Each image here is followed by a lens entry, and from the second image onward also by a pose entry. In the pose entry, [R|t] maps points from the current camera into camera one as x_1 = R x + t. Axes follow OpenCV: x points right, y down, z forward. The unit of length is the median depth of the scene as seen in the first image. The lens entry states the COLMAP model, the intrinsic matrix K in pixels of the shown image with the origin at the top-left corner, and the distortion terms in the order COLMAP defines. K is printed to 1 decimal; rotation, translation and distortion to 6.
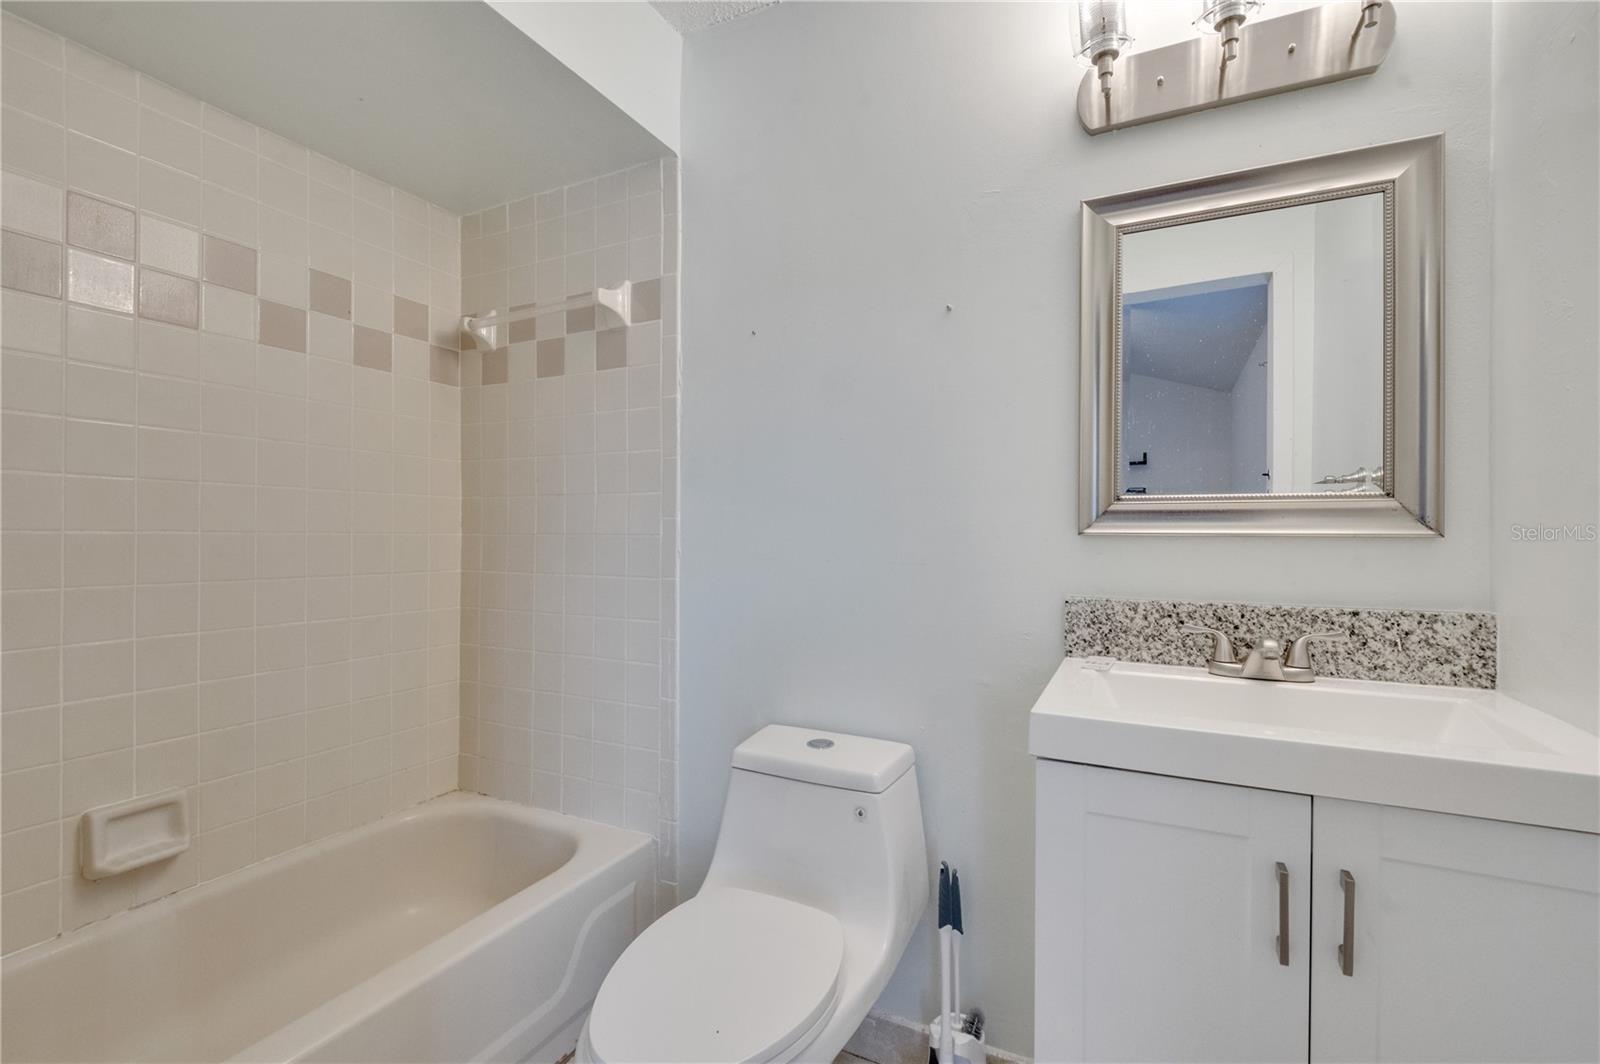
lens RADIAL K [[709.9, 0, 800.9], [0, 709.9, 533.5], [0, 0, 1]] dist [0.001817, -0.003851]
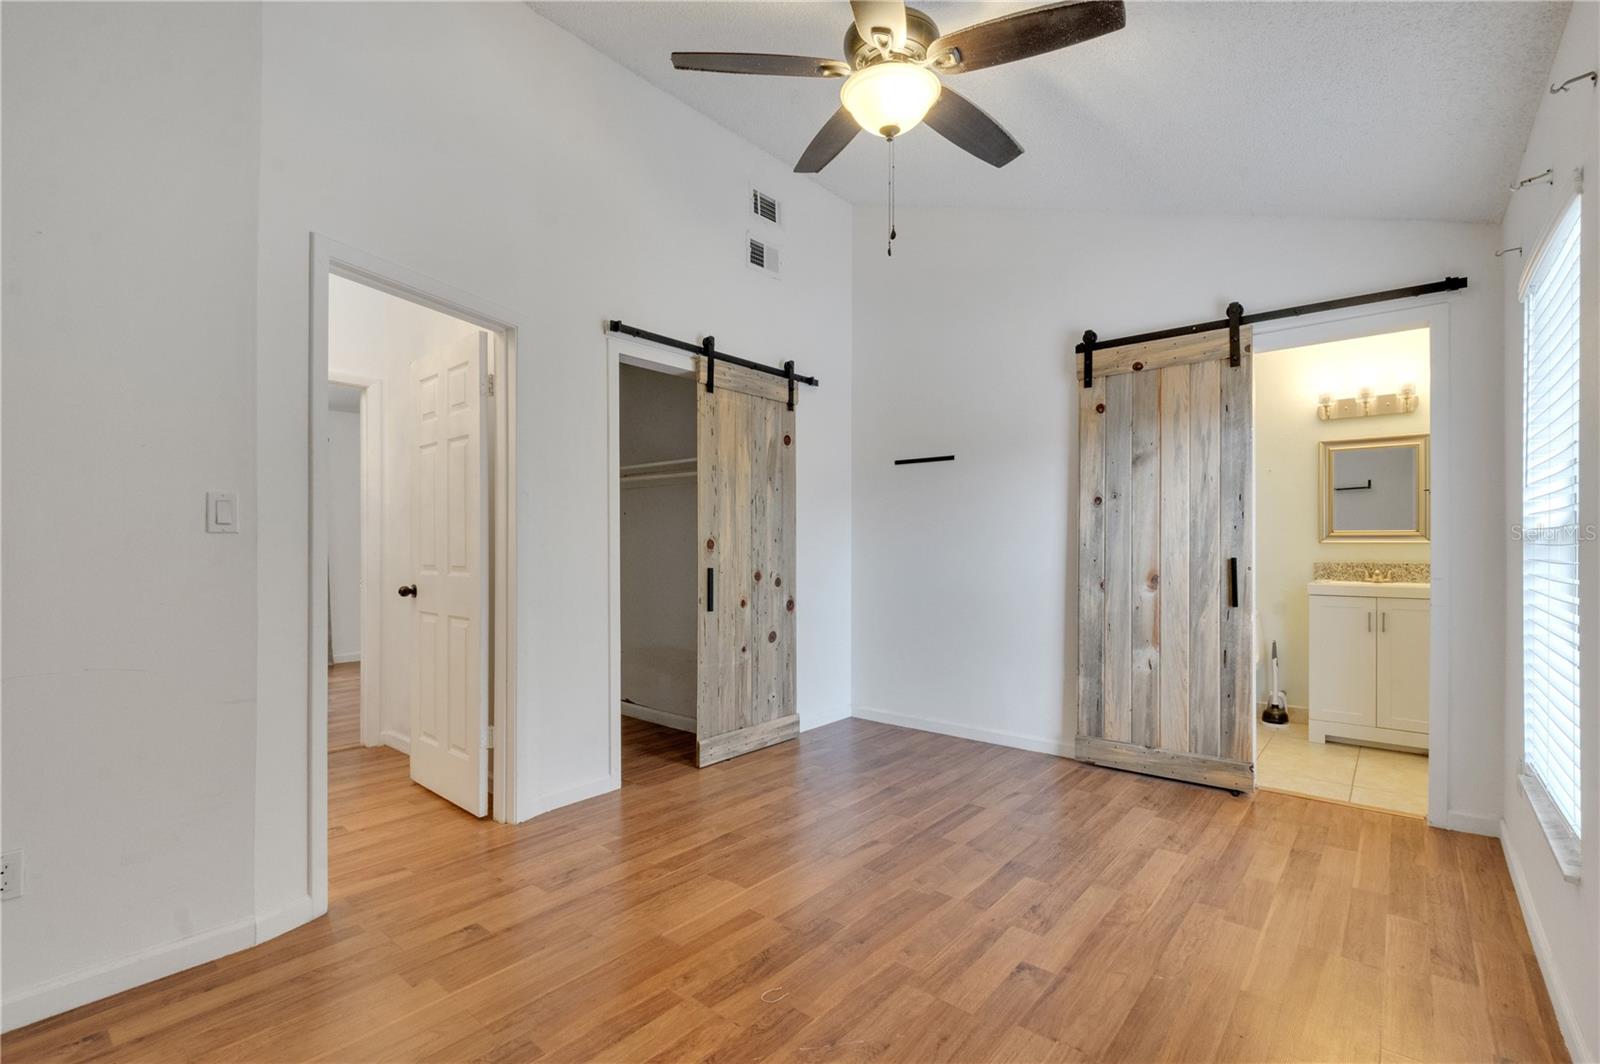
lens RADIAL K [[709.9, 0, 798.5], [0, 709.9, 539.2], [0, 0, 1]] dist [0.001817, -0.003851]
pose [[0.968682, -0.006097, -0.248231, -1.212639], [0.006204, 0.999981, -0.000350, -0.031267], [0.248229, -0.001201, 0.968701, -2.990579]]
